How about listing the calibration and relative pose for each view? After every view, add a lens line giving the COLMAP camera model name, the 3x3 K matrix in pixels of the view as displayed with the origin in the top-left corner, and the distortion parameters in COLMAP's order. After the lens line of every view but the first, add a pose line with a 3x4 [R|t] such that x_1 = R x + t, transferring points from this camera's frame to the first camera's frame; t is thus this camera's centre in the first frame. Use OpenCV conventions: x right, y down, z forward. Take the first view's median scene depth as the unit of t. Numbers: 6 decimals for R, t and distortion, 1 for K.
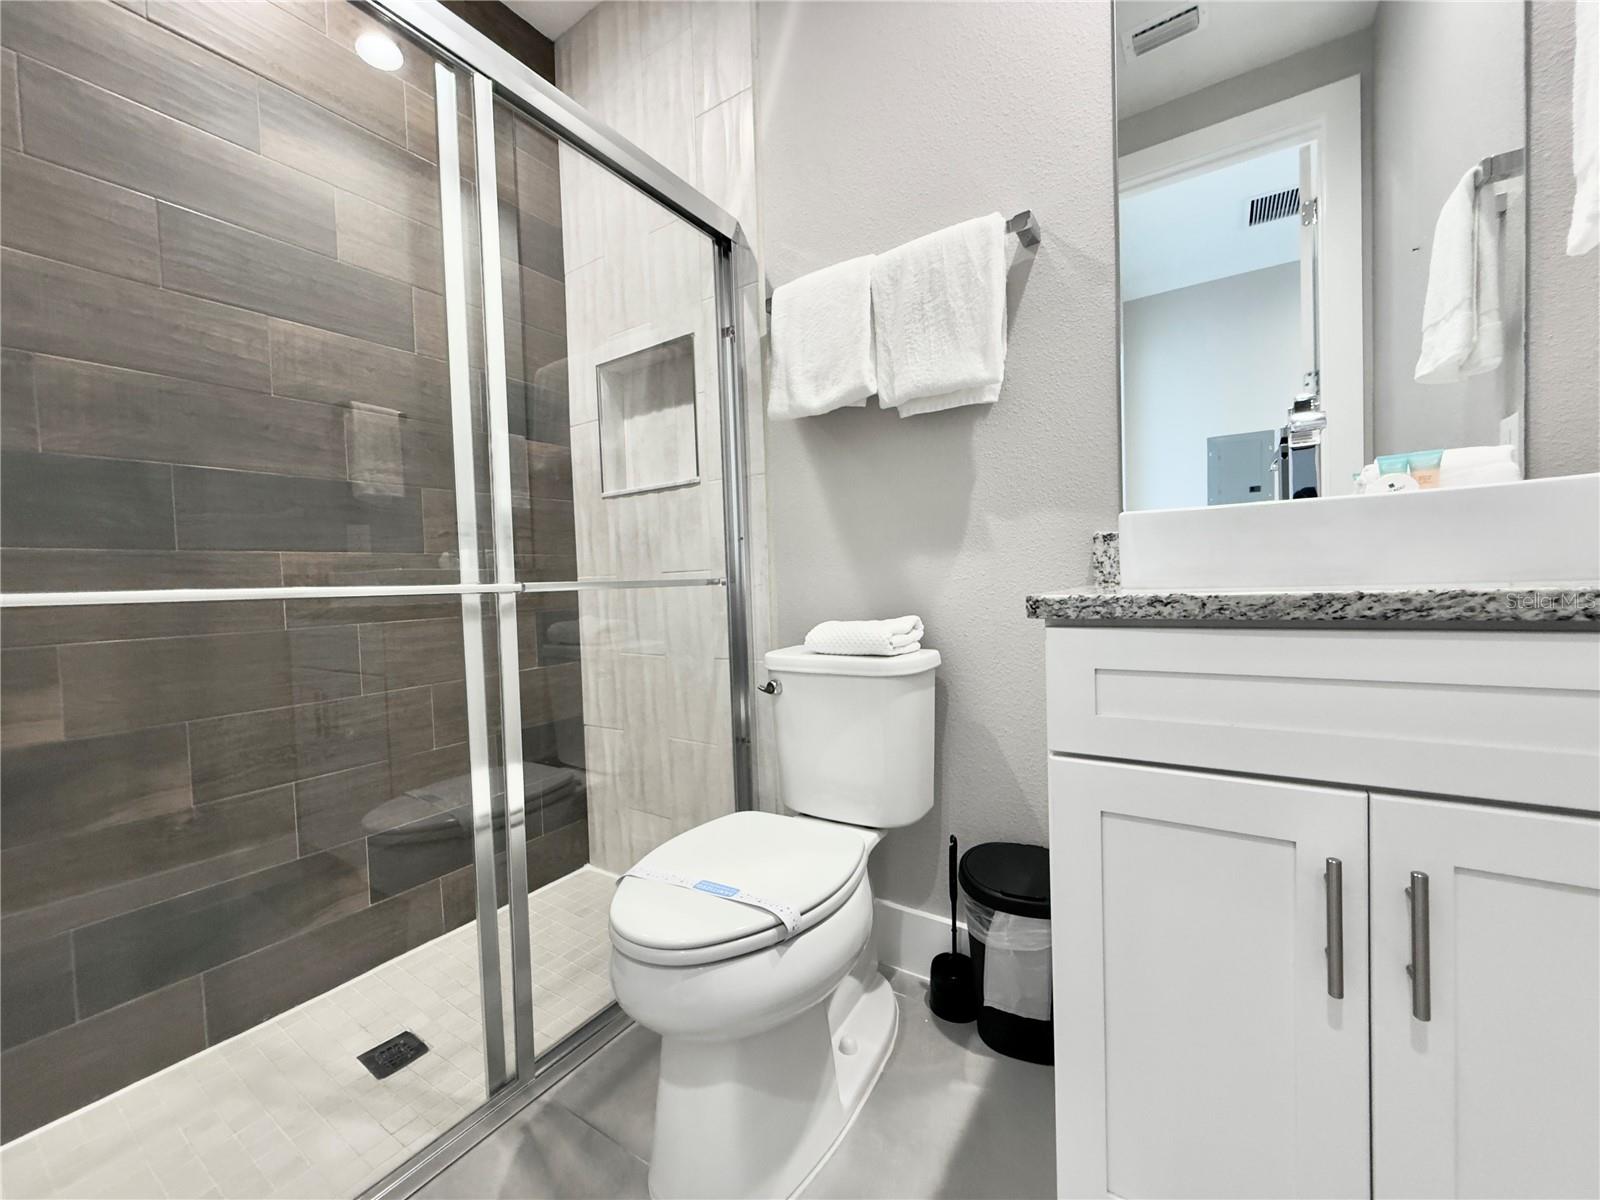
lens RADIAL K [[641.8, 0, 797.4], [0, 641.8, 600.7], [0, 0, 1]] dist [-0.000175, 0.000677]
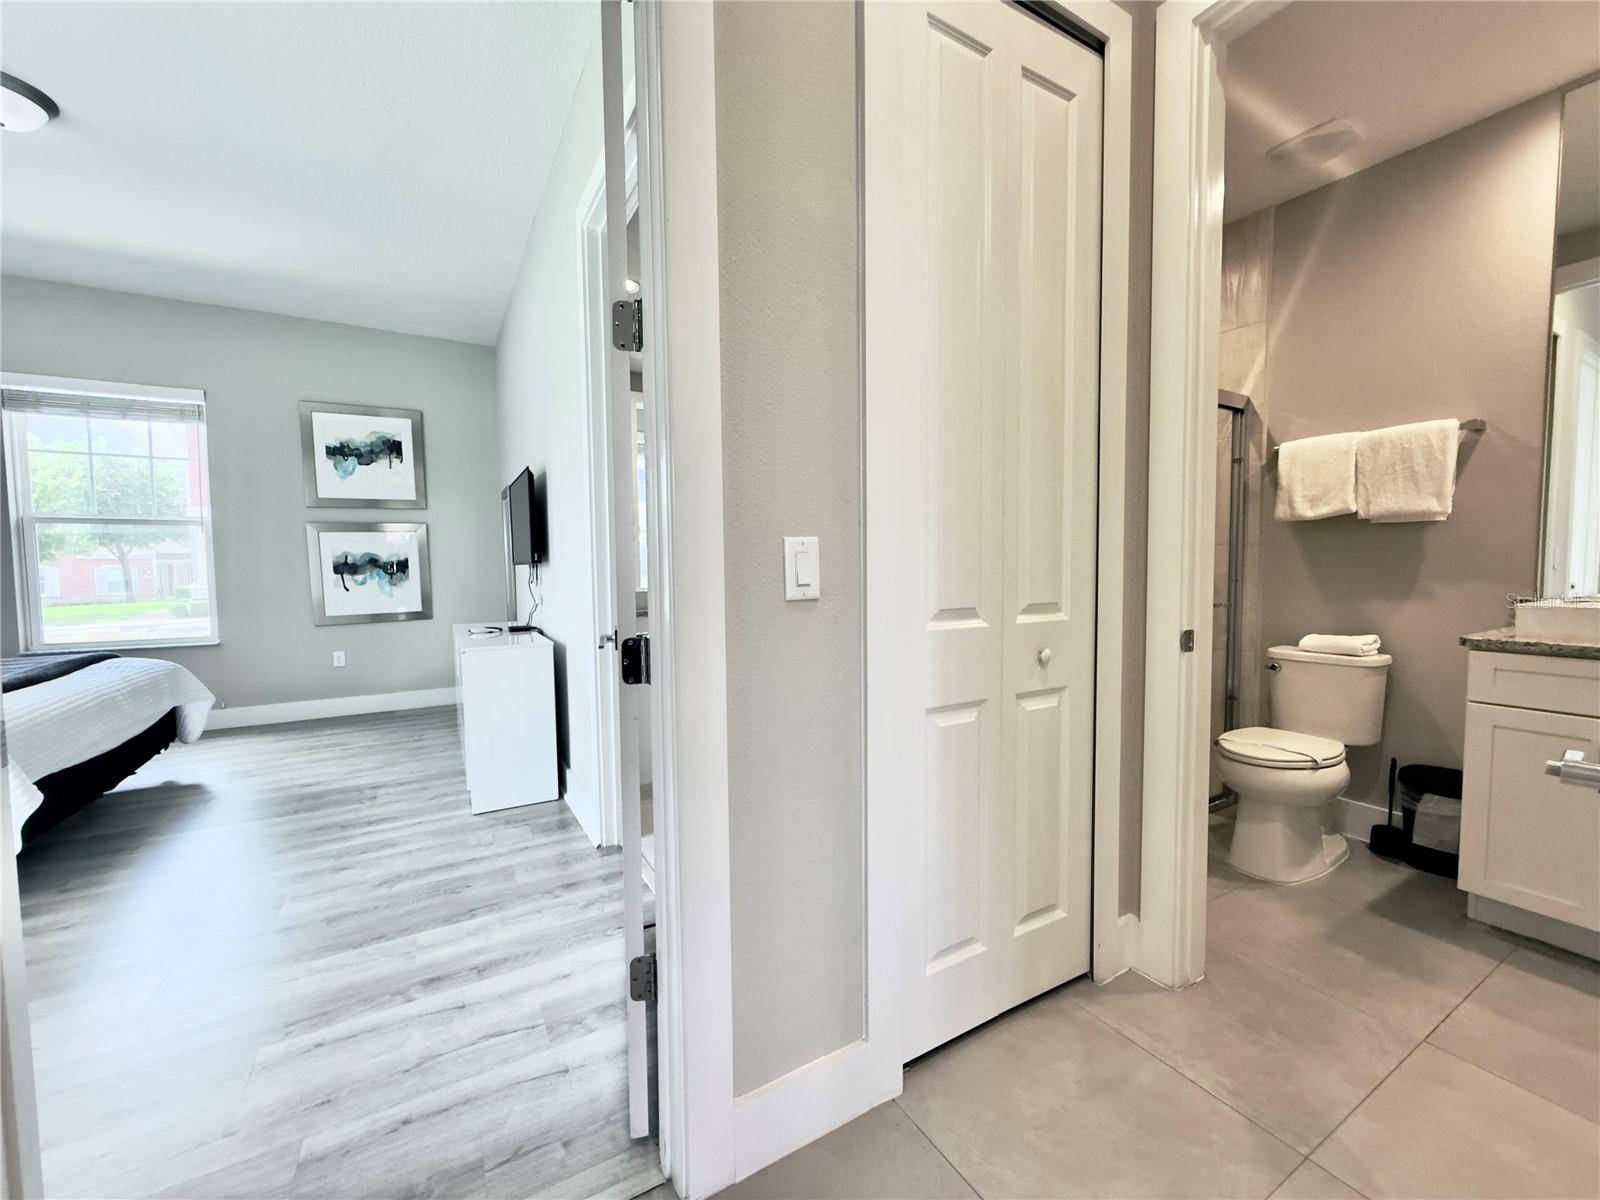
lens RADIAL K [[641.8, 0, 798.1], [0, 641.8, 602.0], [0, 0, 1]] dist [-0.000175, 0.000677]
pose [[0.897616, 0.047325, -0.438231, -0.517030], [-0.031220, 0.998549, 0.043888, -0.103642], [0.439672, -0.025713, 0.897791, -1.417948]]
